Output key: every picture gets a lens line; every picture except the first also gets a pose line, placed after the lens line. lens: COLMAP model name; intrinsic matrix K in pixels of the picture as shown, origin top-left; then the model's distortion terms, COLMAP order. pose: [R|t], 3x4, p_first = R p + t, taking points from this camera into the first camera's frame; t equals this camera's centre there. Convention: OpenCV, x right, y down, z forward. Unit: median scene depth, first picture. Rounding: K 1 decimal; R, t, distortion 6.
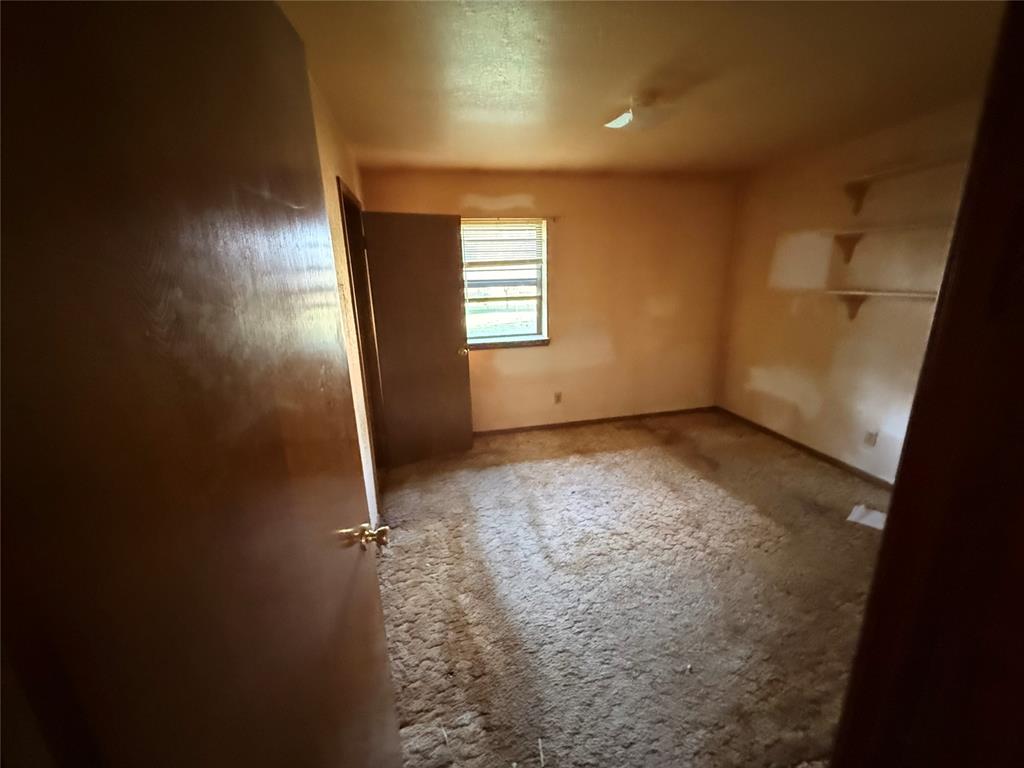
lens RADIAL K [[412.6, 0, 510.3], [0, 412.6, 382.6], [0, 0, 1]] dist [0.000642, 0.000847]
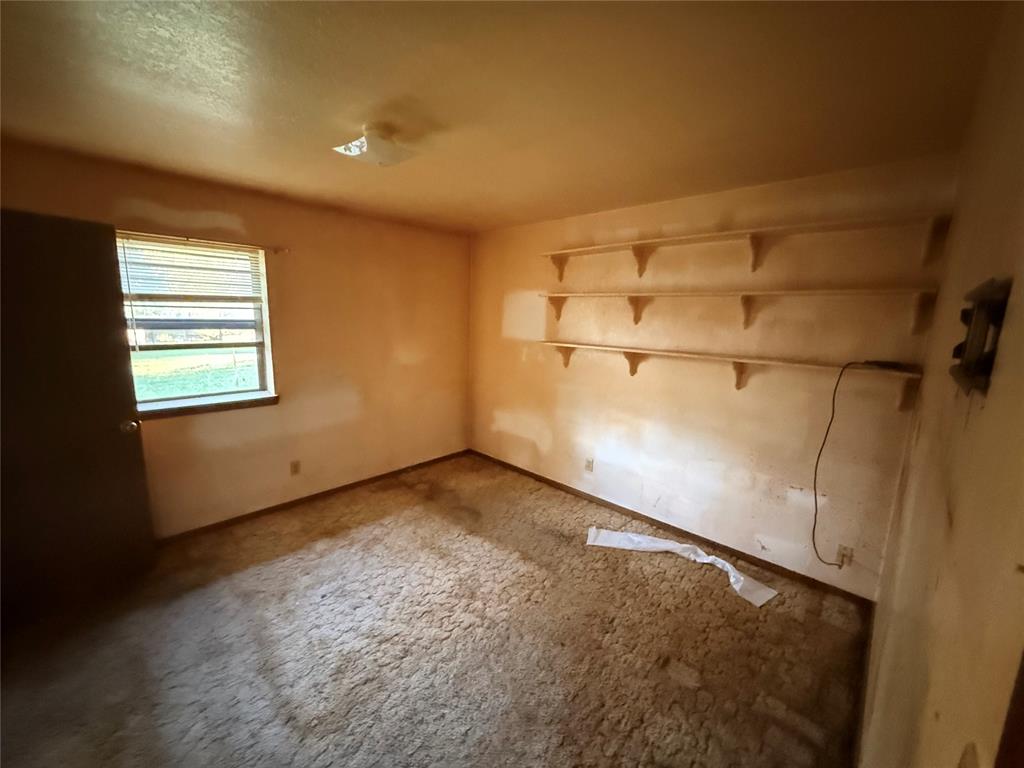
lens RADIAL K [[412.6, 0, 509.2], [0, 412.6, 385.5], [0, 0, 1]] dist [0.000642, 0.000847]
pose [[0.827505, -0.046567, 0.559524, 0.024305], [0.096614, 0.993500, -0.060202, -0.043880], [-0.553083, 0.103876, 0.826625, 0.118857]]
